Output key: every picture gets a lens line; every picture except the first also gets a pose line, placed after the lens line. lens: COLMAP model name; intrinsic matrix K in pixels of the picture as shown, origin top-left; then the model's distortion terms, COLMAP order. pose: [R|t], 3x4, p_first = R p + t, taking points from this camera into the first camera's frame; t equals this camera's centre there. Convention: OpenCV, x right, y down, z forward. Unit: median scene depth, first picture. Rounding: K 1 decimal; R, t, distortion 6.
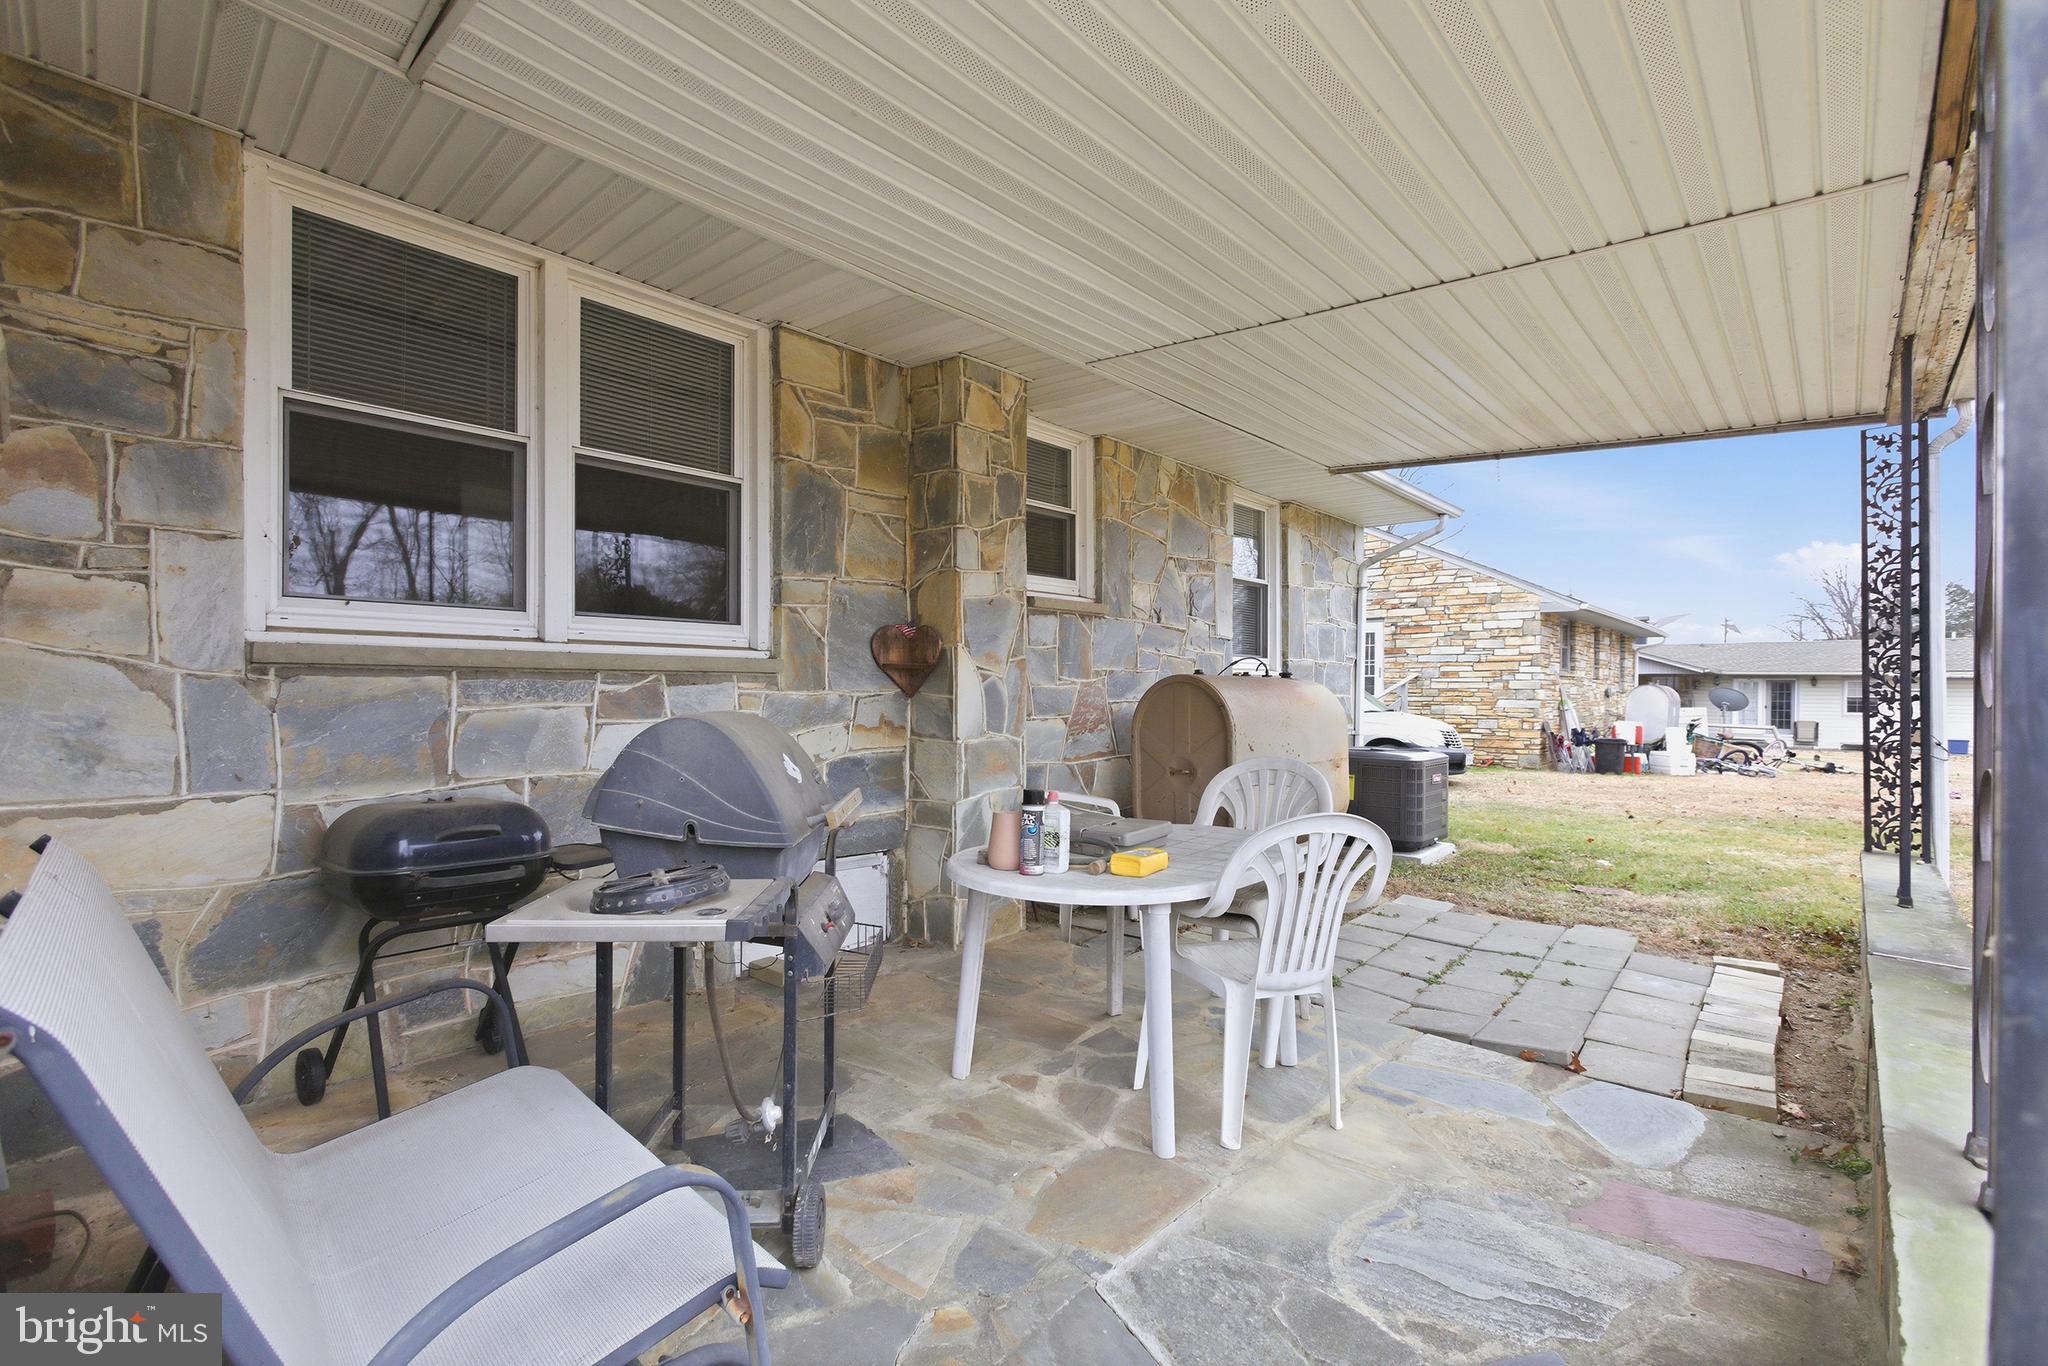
lens RADIAL K [[904.5, 0, 1058.2], [0, 904.5, 693.0], [0, 0, 1]] dist [-0.001822, -0.000239]
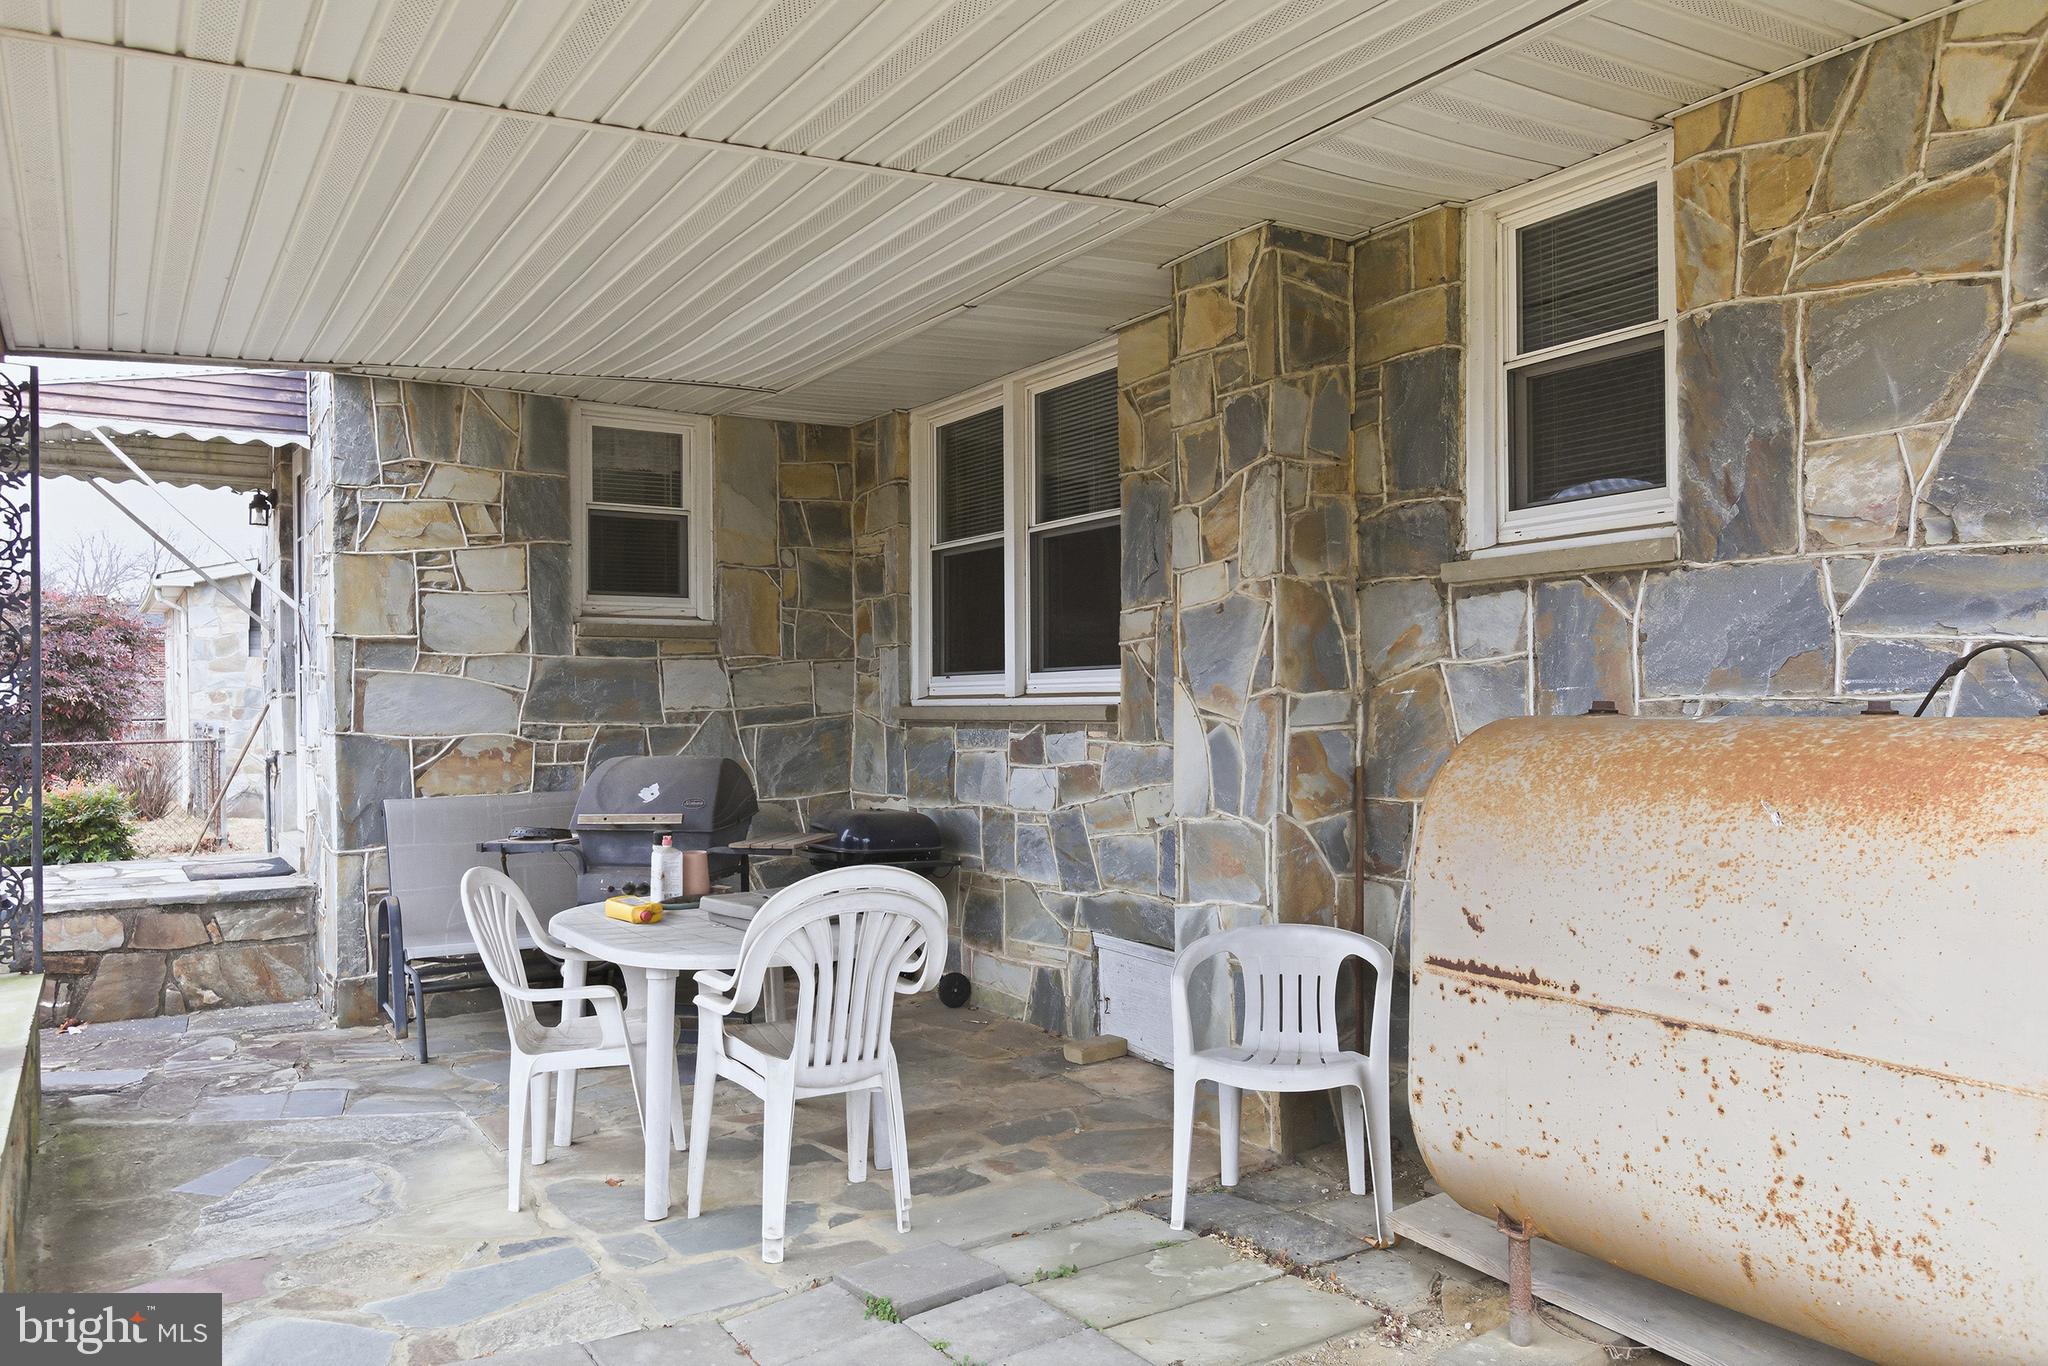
lens RADIAL K [[1528.5, 0, 1022.5], [0, 1528.5, 693.0], [0, 0, 1]] dist [-0.013753, 0.004309]
pose [[-0.308598, -0.008955, -0.951151, 1.117727], [0.004652, 0.999930, -0.010923, -0.032568], [0.951181, -0.007795, -0.308534, 1.337155]]
